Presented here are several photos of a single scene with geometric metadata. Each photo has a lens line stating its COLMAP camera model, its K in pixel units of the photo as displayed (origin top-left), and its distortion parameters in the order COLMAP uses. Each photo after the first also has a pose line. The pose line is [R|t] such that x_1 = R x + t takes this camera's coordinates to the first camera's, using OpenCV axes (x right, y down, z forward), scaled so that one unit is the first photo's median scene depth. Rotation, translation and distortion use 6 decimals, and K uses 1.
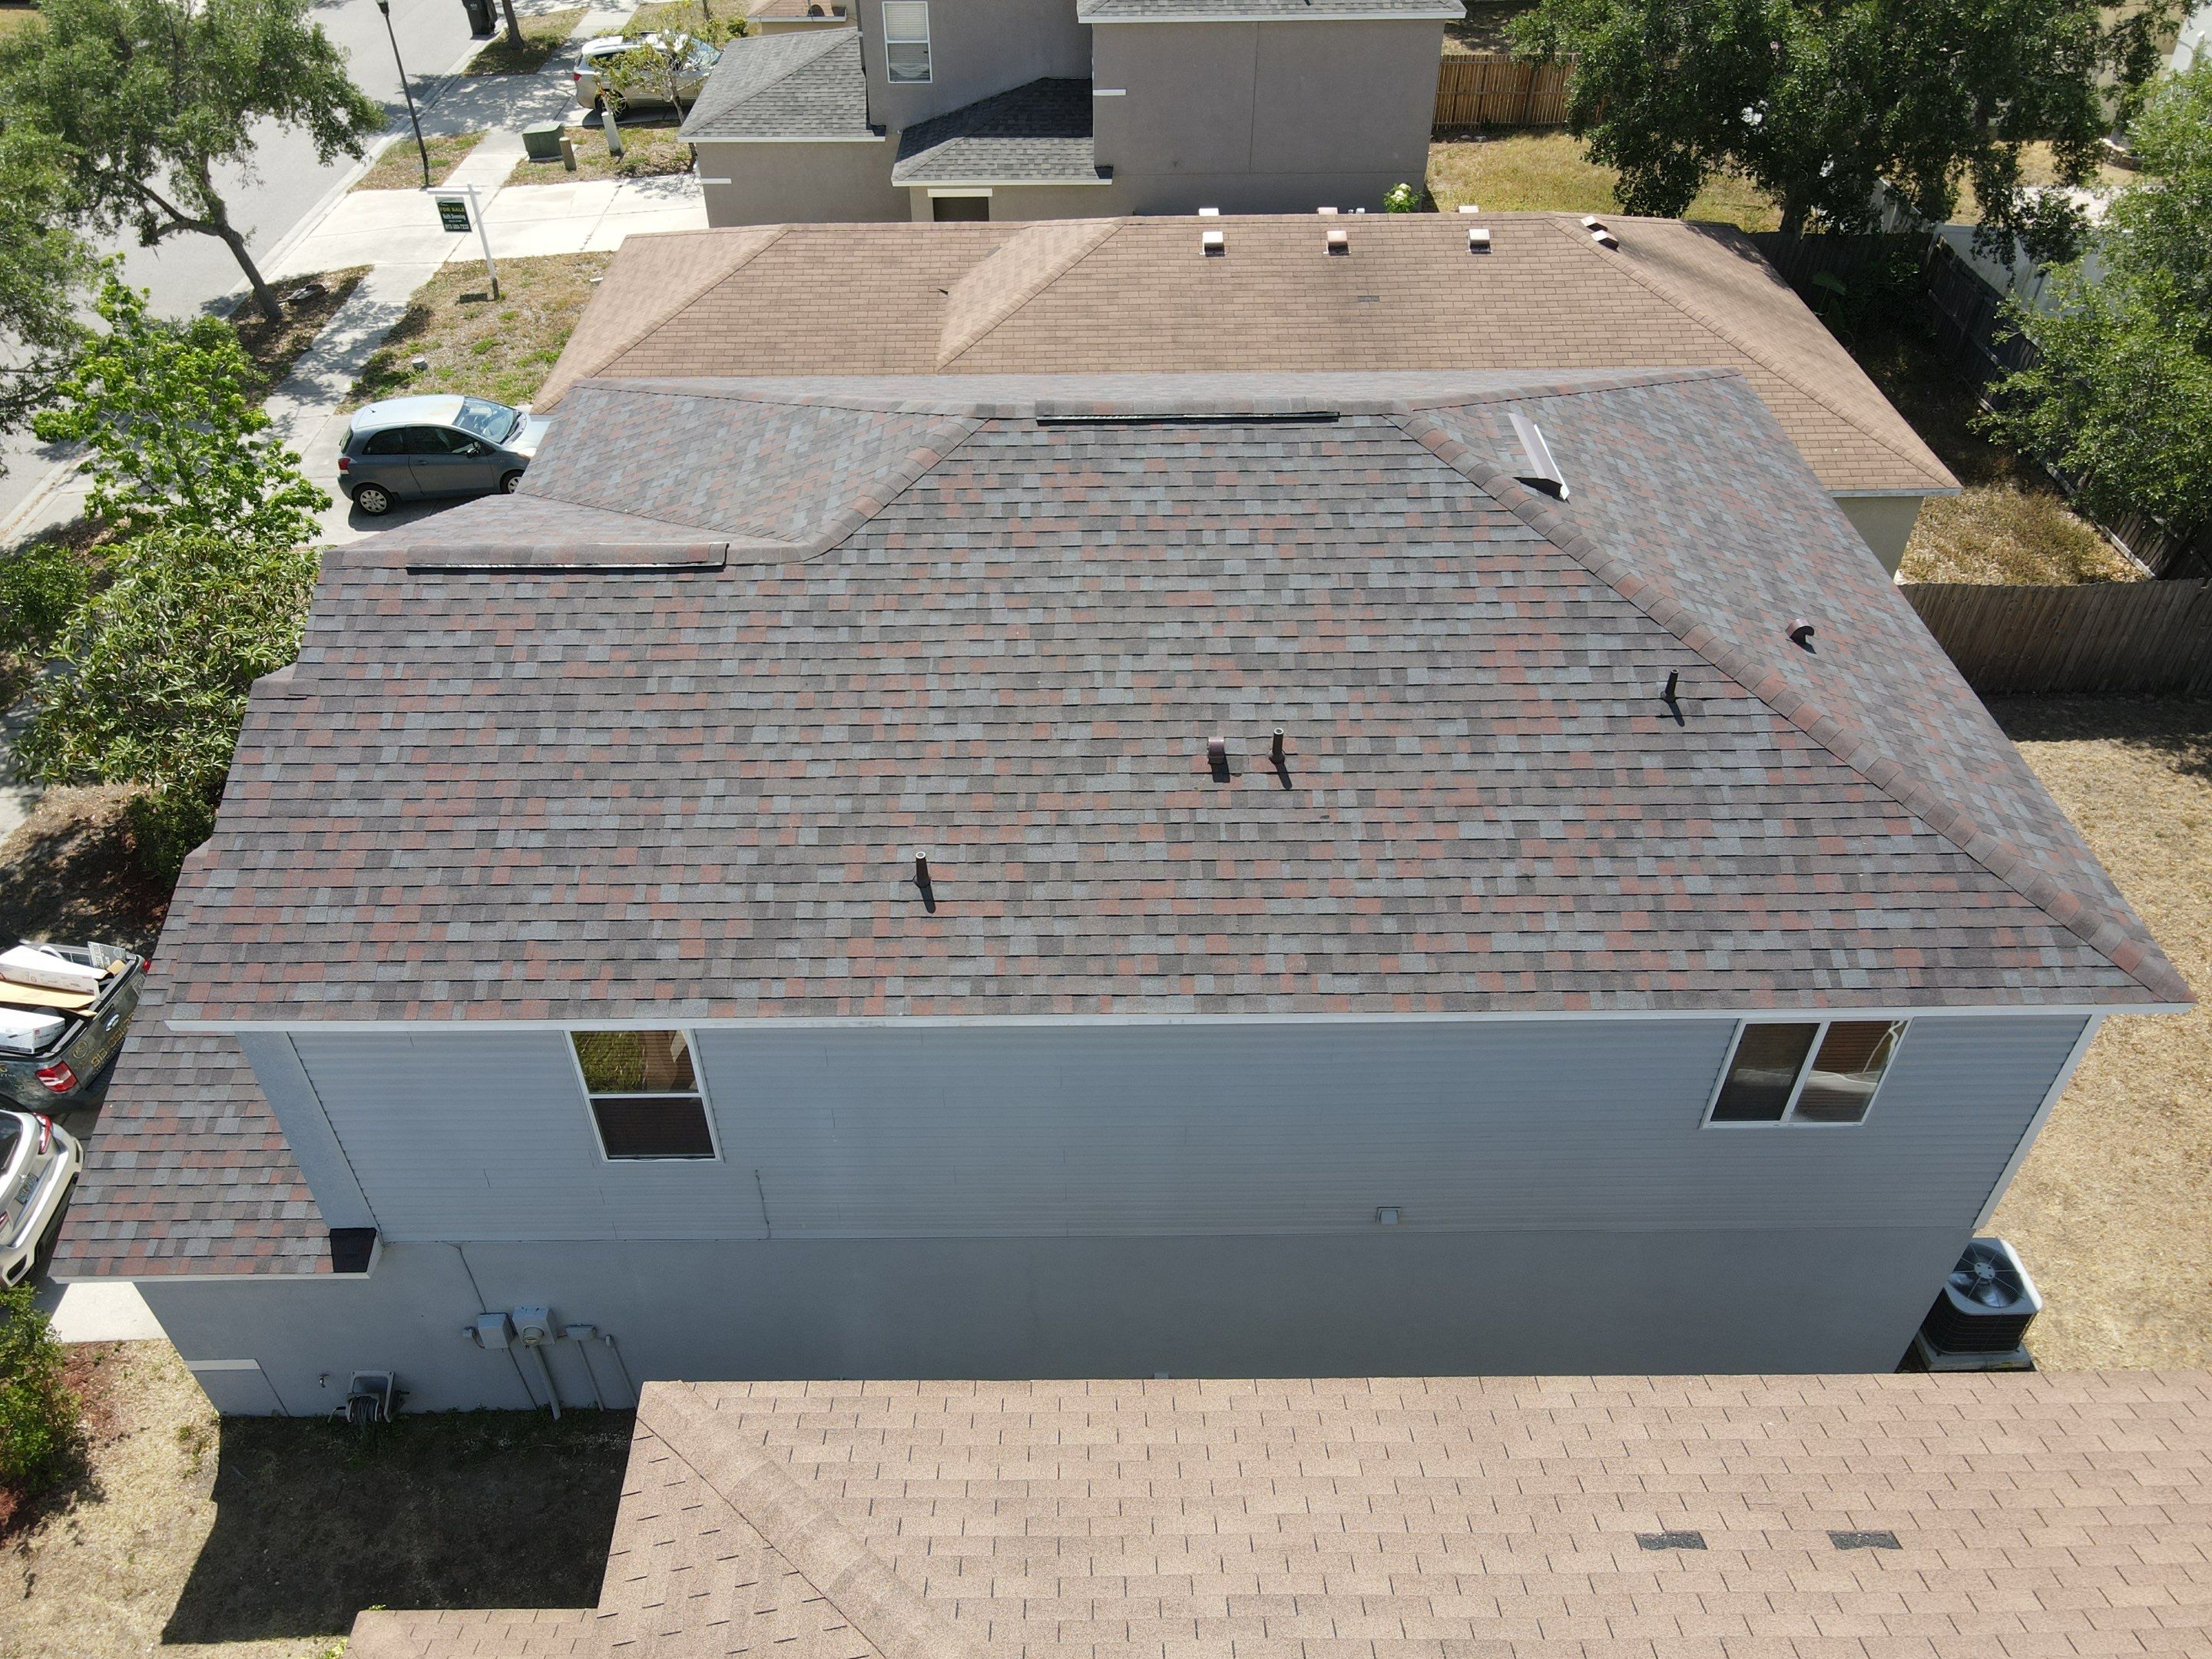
lens RADIAL K [[1626.1, 0, 1081.6], [0, 1626.1, 819.2], [0, 0, 1]] dist [0.006285, 0.012486]
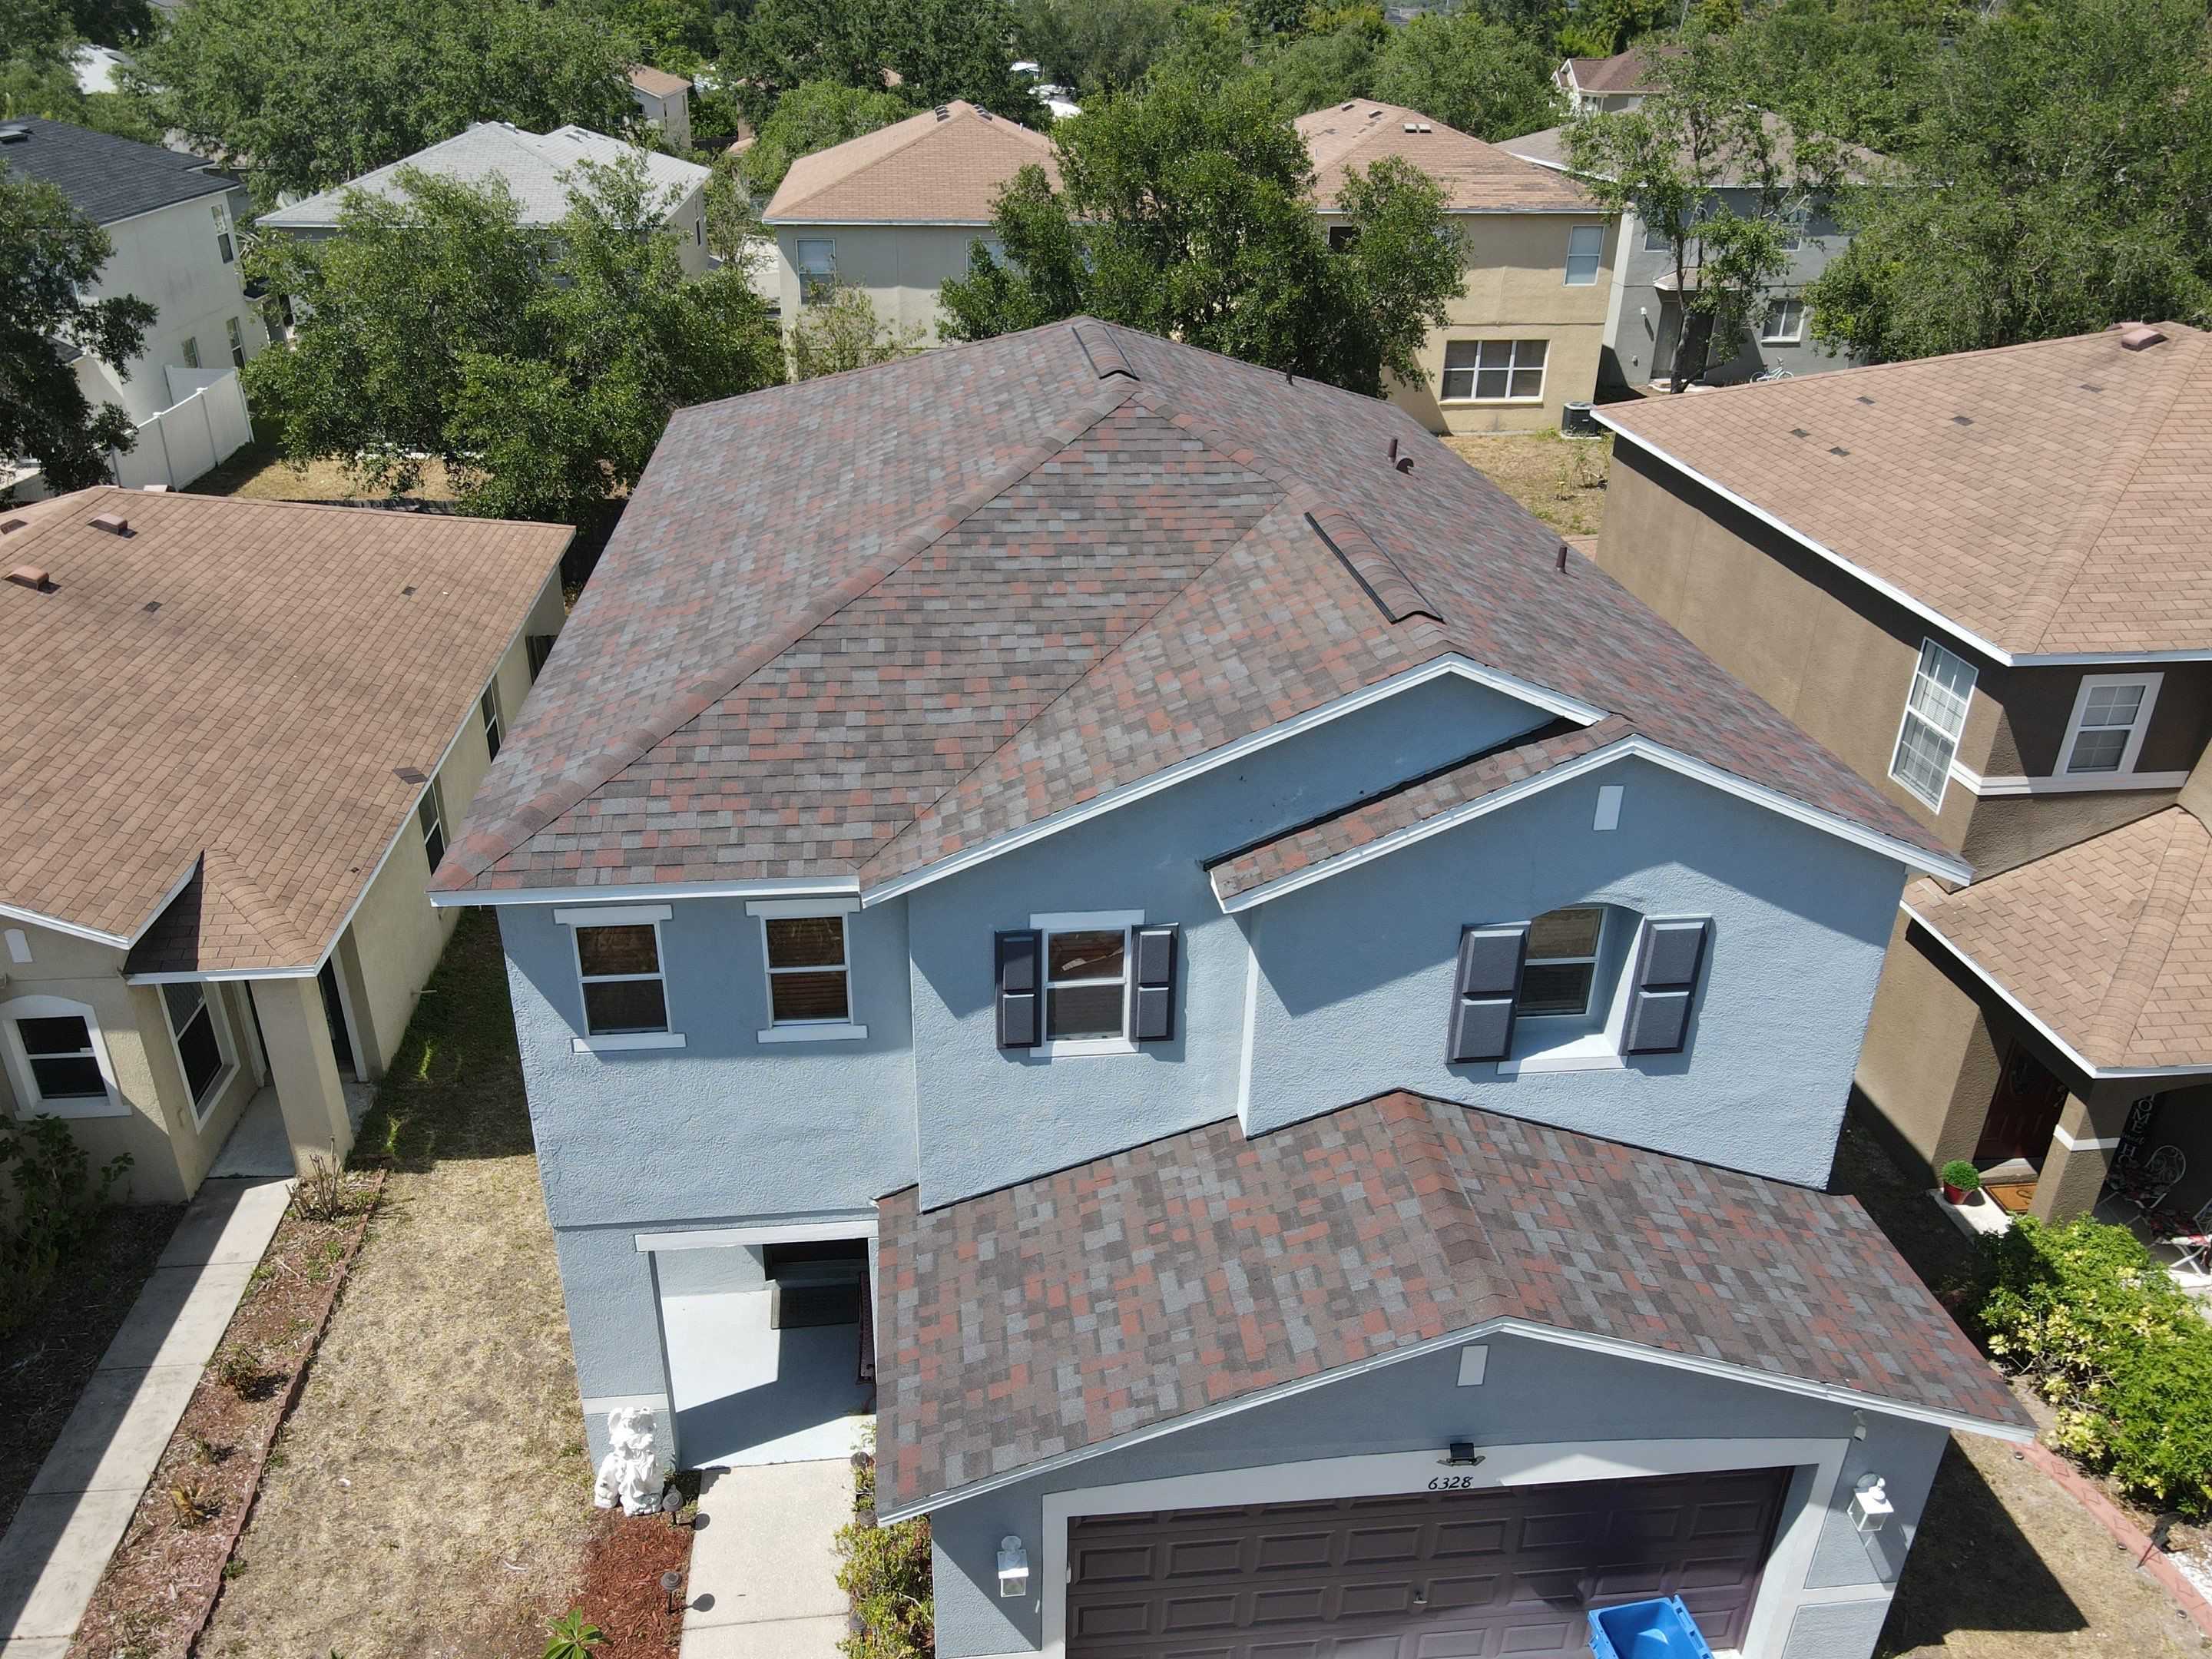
lens RADIAL K [[1626.1, 0, 1085.3], [0, 1626.1, 815.8], [0, 0, 1]] dist [0.006285, 0.012486]
pose [[-0.095570, -0.442915, 0.891455, -1.124414], [0.631468, 0.665312, 0.398255, -0.507650], [-0.769489, 0.600987, 0.216103, 0.972360]]
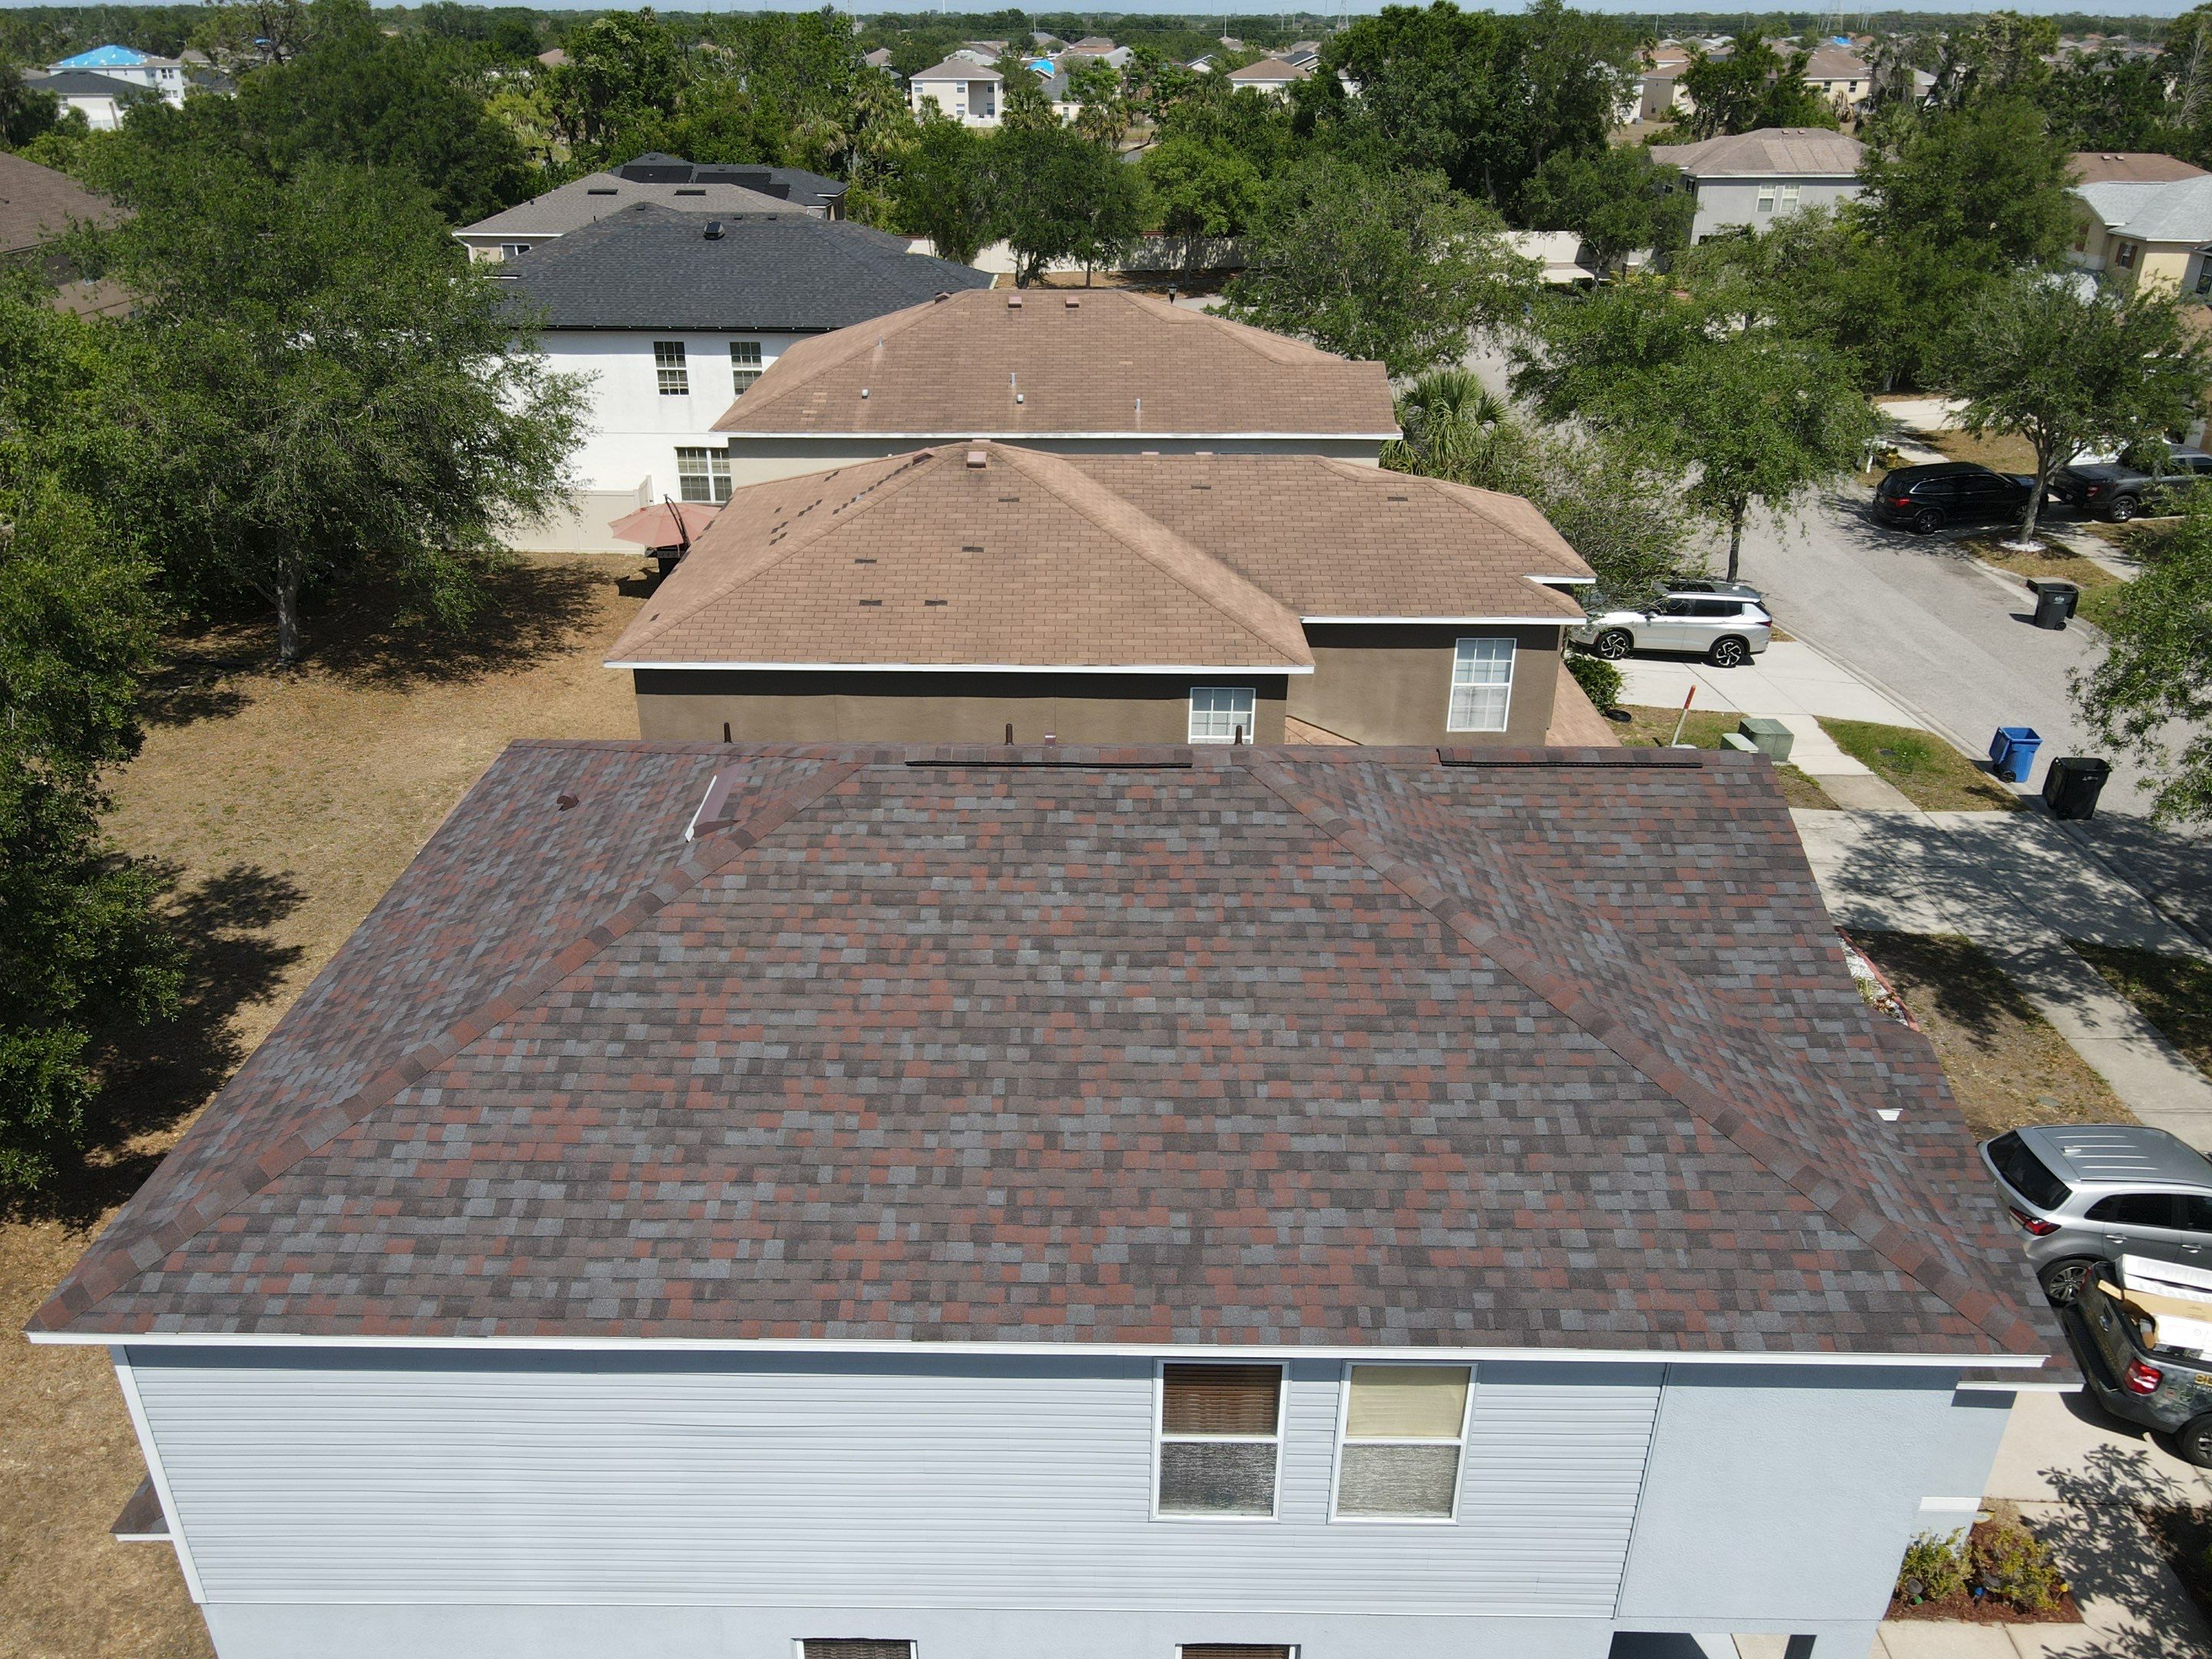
lens RADIAL K [[1626.1, 0, 1061.9], [0, 1626.1, 838.9], [0, 0, 1]] dist [0.006285, 0.012486]
pose [[-0.999535, -0.007818, 0.029458, 0.025507], [0.024045, 0.391640, 0.919804, -1.220055], [-0.018728, 0.920085, -0.391270, 1.481697]]
